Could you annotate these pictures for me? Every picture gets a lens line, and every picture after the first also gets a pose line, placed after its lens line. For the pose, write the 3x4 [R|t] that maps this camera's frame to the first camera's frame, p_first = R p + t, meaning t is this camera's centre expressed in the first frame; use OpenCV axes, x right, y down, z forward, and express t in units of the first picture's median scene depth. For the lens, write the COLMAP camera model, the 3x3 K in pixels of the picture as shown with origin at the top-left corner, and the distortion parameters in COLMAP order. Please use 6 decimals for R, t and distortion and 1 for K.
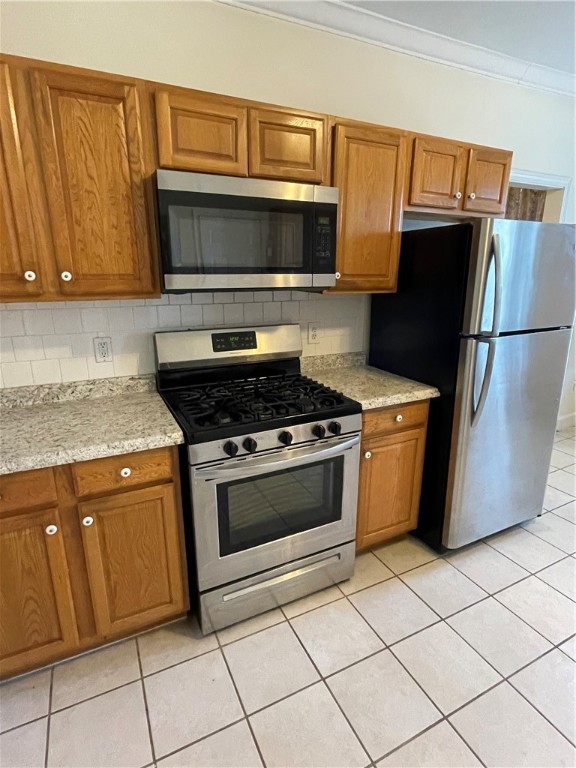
lens RADIAL K [[399.7, 0, 292.7], [0, 399.7, 383.2], [0, 0, 1]] dist [-0.002979, 0.004030]
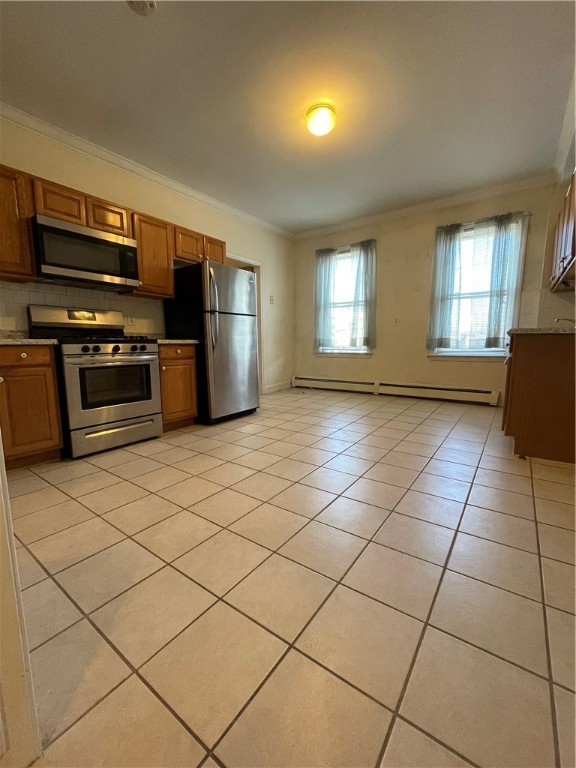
lens RADIAL K [[312.0, 0, 285.6], [0, 312.0, 386.2], [0, 0, 1]] dist [-0.005413, -0.000213]
pose [[0.885913, -0.067269, 0.458948, 0.004925], [0.130643, 0.985559, -0.107727, 0.567017], [-0.445074, 0.155395, 0.881908, -0.705420]]
